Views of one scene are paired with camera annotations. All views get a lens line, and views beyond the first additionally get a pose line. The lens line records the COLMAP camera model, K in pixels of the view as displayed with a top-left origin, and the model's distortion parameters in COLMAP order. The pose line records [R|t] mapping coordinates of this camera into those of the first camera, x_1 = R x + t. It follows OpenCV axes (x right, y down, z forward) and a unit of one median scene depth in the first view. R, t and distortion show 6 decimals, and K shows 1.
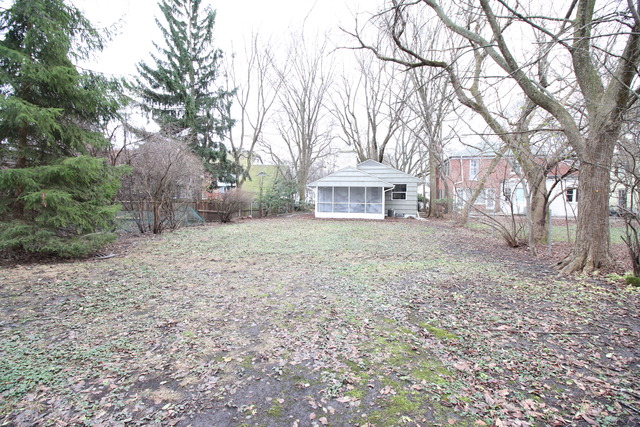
lens RADIAL K [[292.1, 0, 316.3], [0, 292.1, 211.3], [0, 0, 1]] dist [-0.000489, -0.000377]
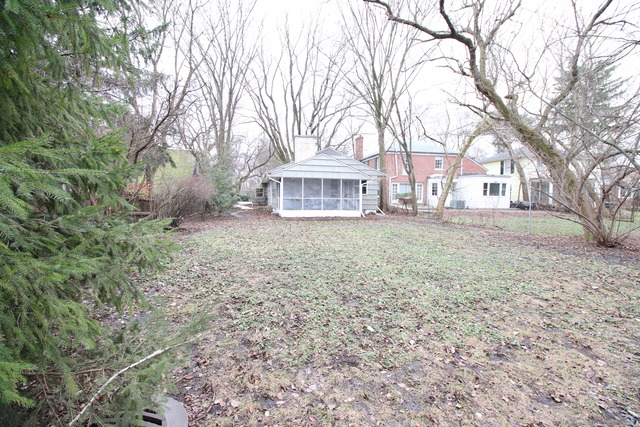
lens RADIAL K [[292.1, 0, 316.3], [0, 292.1, 211.3], [0, 0, 1]] dist [-0.000489, -0.000377]
pose [[0.909376, -0.025774, 0.415176, -0.245819], [0.015865, 0.999501, 0.027299, -0.014518], [-0.415672, -0.018238, 0.909332, 0.253579]]
